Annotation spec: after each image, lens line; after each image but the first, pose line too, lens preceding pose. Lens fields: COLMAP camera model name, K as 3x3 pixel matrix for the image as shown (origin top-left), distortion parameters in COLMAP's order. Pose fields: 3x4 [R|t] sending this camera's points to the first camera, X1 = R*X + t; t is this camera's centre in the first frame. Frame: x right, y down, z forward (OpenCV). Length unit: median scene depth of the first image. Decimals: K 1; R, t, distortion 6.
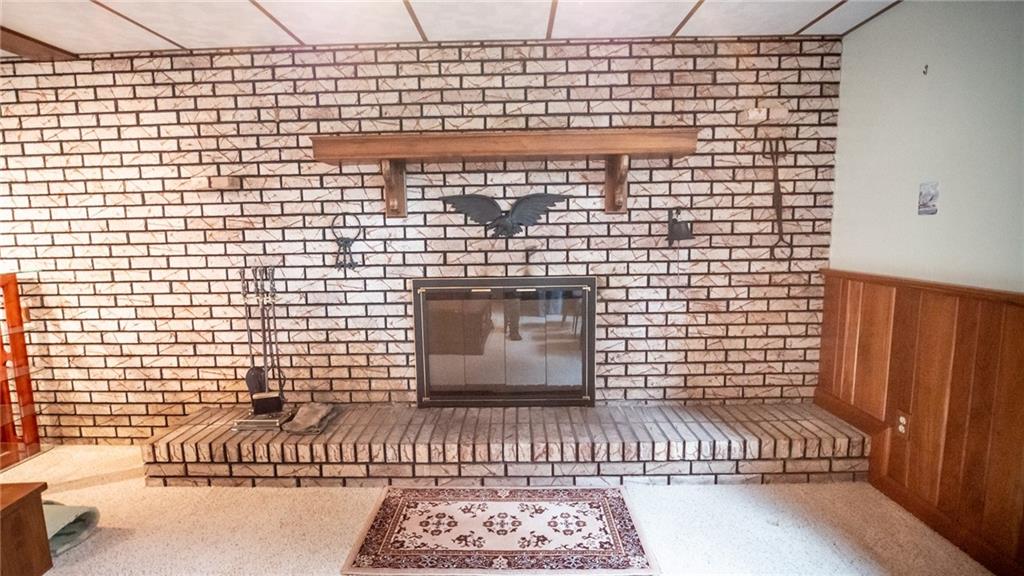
lens RADIAL K [[466.2, 0, 509.9], [0, 466.2, 283.1], [0, 0, 1]] dist [-0.017748, -0.001421]
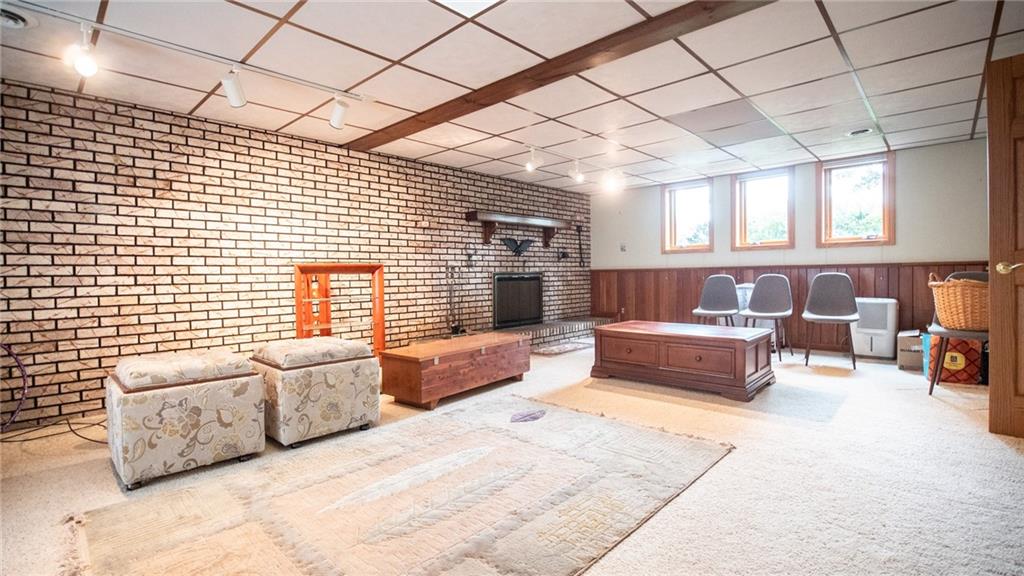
lens RADIAL K [[466.2, 0, 511.8], [0, 466.2, 286.6], [0, 0, 1]] dist [-0.017748, -0.001421]
pose [[0.672402, -0.013950, 0.740054, -1.879087], [0.092735, 0.993532, -0.065529, 0.225083], [-0.734354, 0.112691, 0.669347, -0.624458]]
